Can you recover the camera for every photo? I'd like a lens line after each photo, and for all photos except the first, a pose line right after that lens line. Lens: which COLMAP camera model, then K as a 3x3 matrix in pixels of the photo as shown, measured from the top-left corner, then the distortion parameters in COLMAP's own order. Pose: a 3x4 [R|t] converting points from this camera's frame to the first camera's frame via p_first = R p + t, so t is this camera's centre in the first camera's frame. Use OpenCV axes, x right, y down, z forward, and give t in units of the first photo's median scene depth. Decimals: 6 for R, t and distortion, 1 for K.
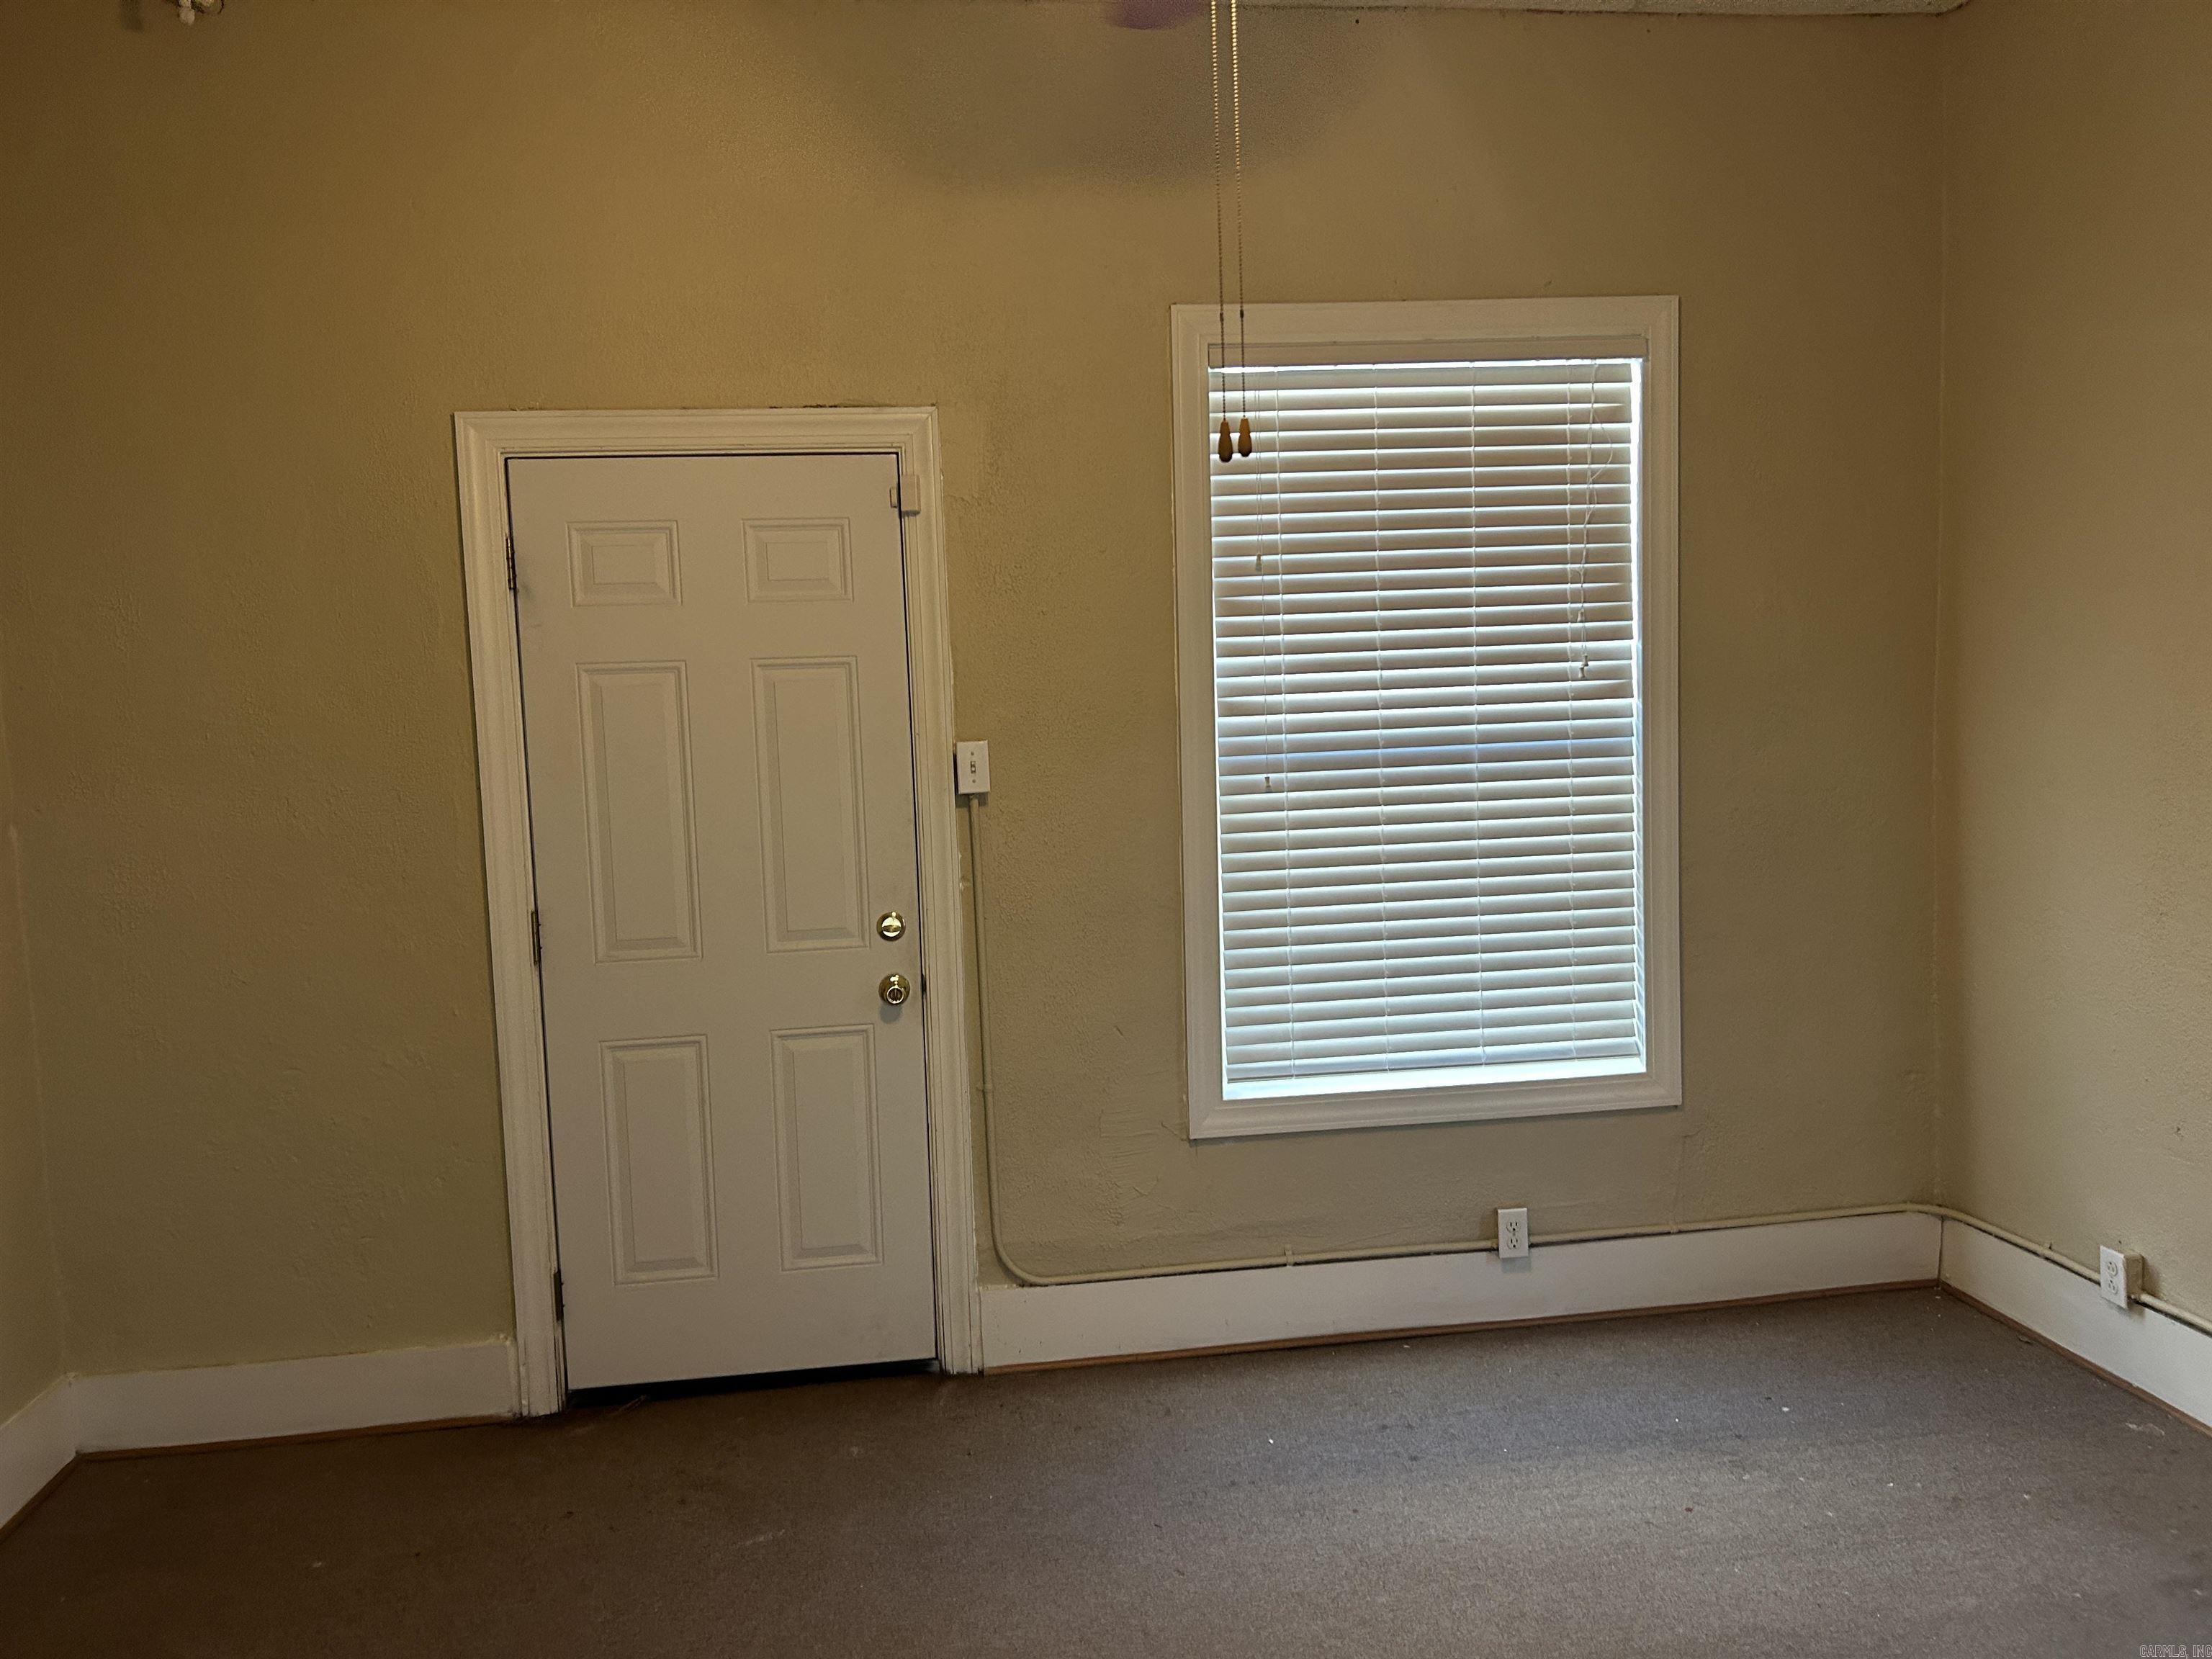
lens RADIAL K [[1664.4, 0, 1110.5], [0, 1664.4, 825.9], [0, 0, 1]] dist [0.030422, -0.034827]
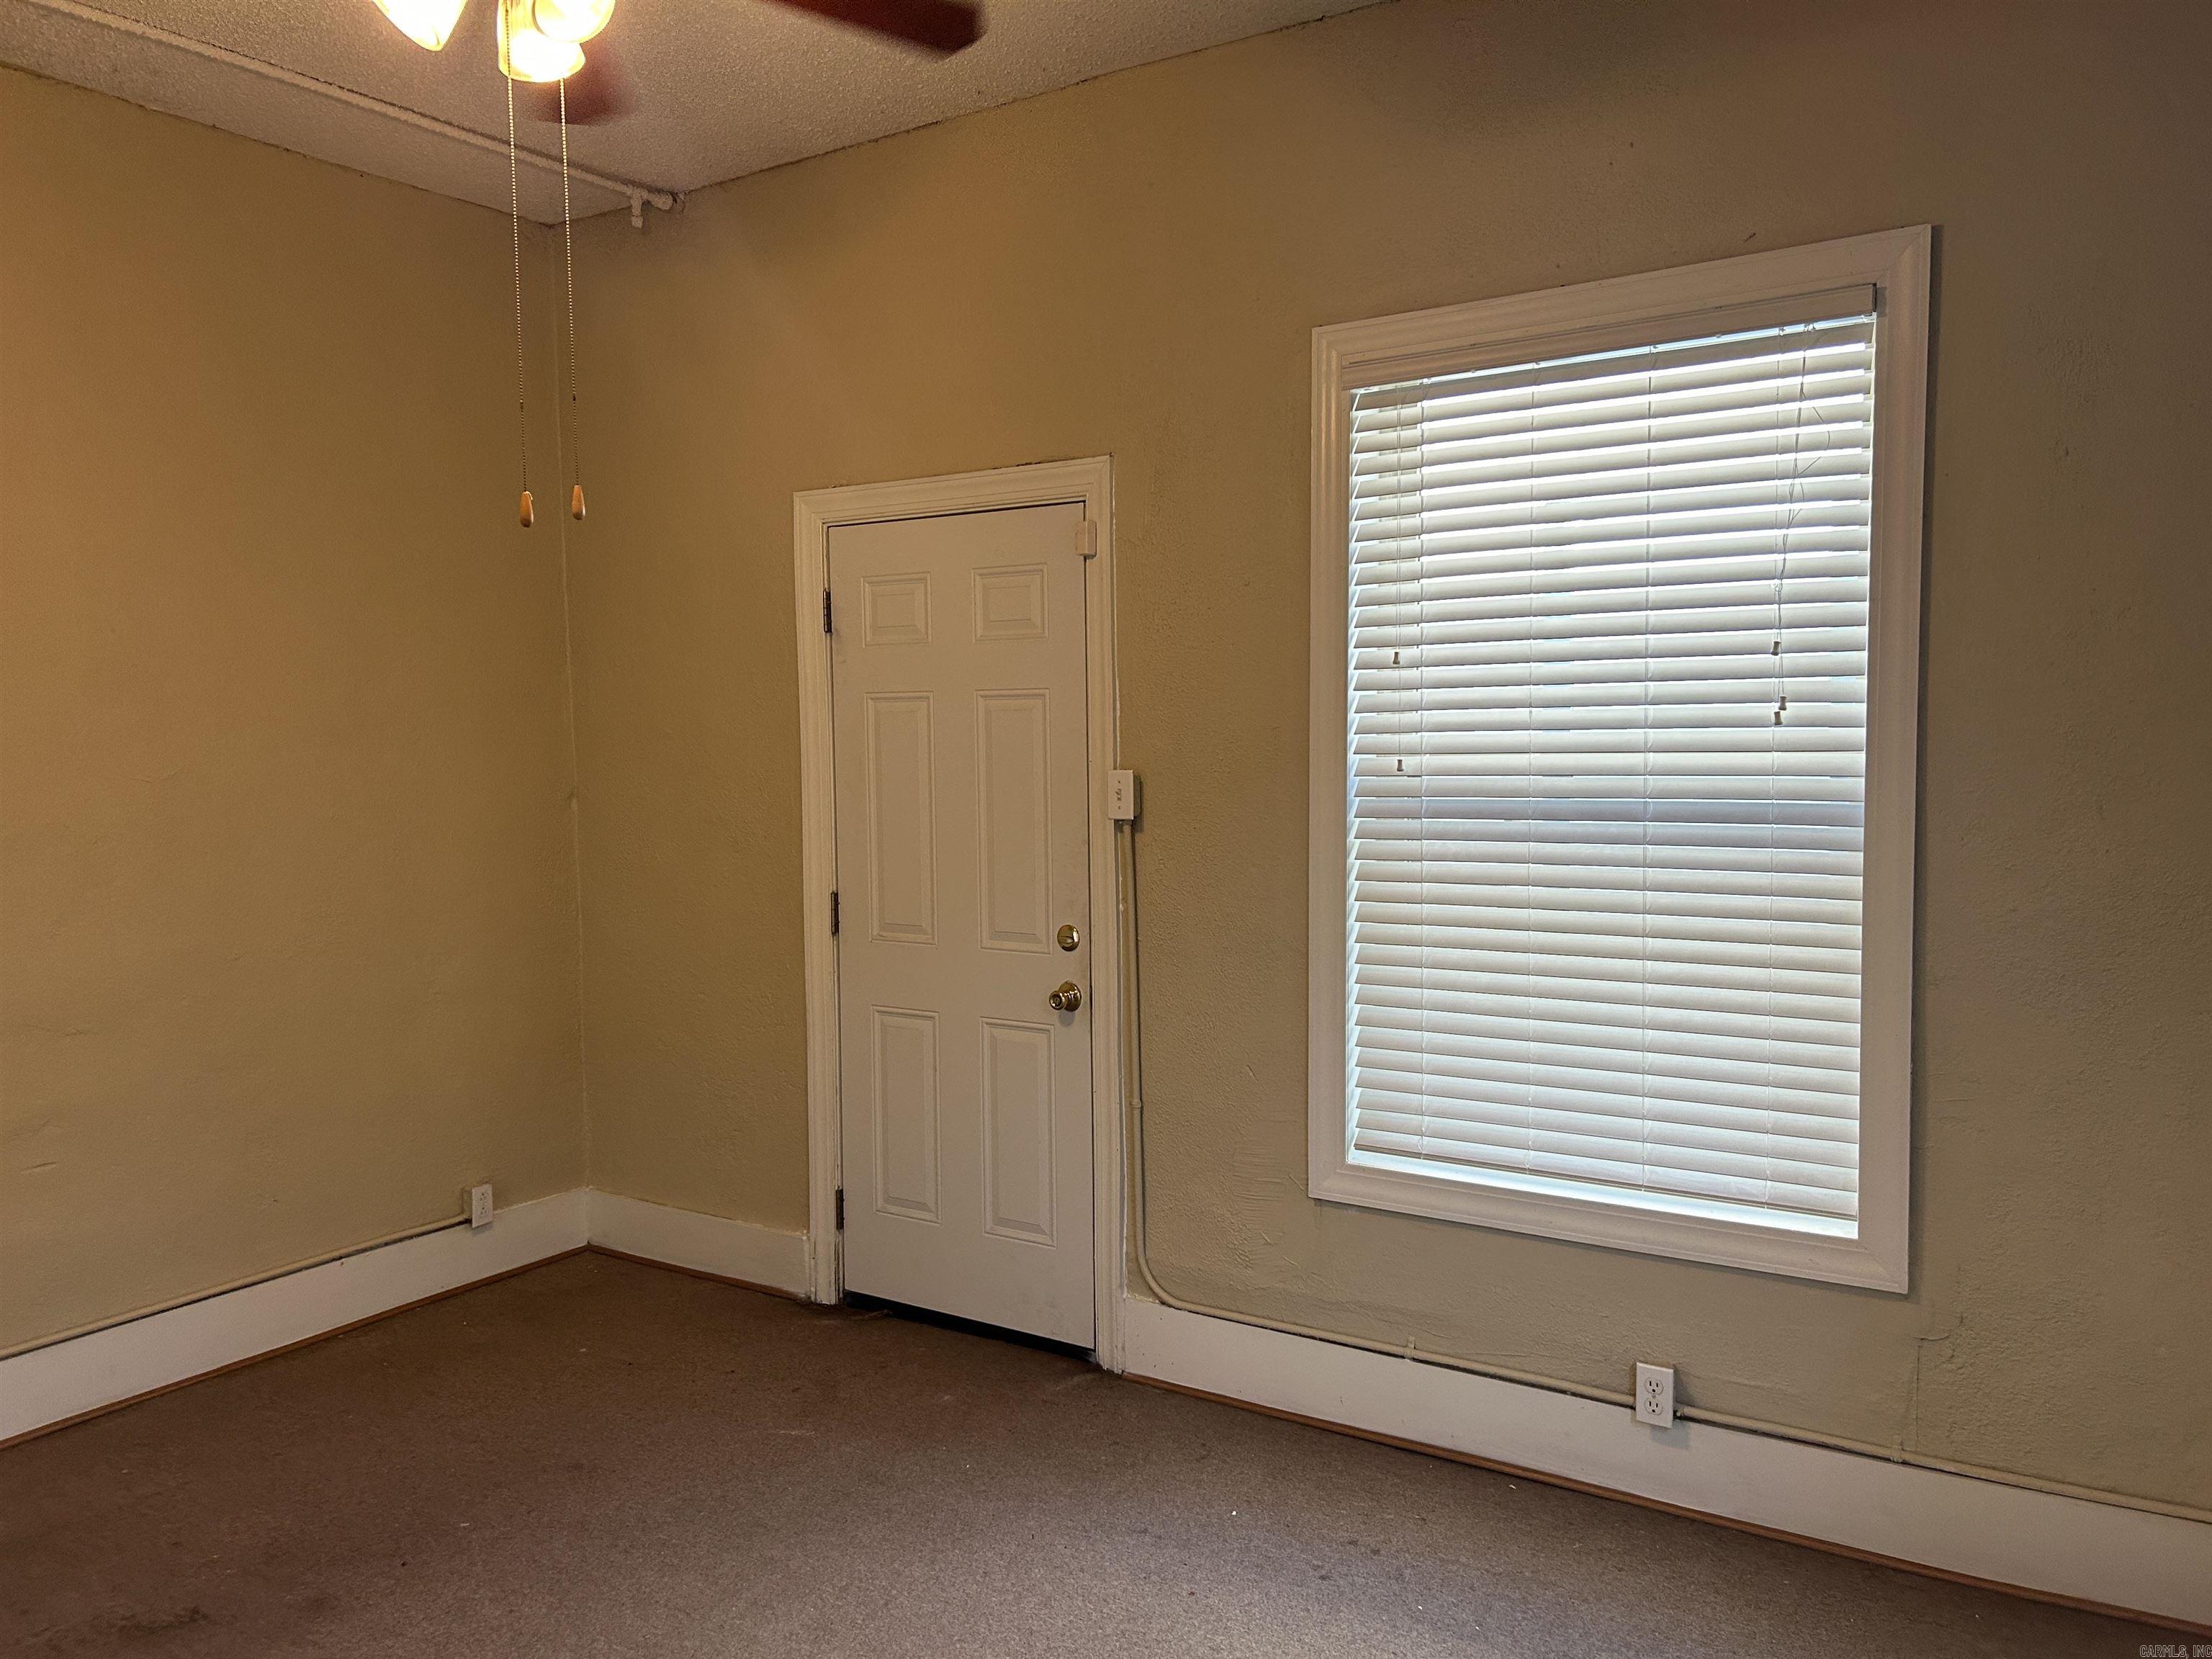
lens RADIAL K [[1664.4, 0, 1102.4], [0, 1664.4, 824.0], [0, 0, 1]] dist [0.030422, -0.034827]
pose [[0.750113, 0.064615, -0.658146, 0.591805], [-0.074929, 0.997111, 0.012494, -0.028543], [0.657051, 0.039943, 0.752787, 0.198431]]
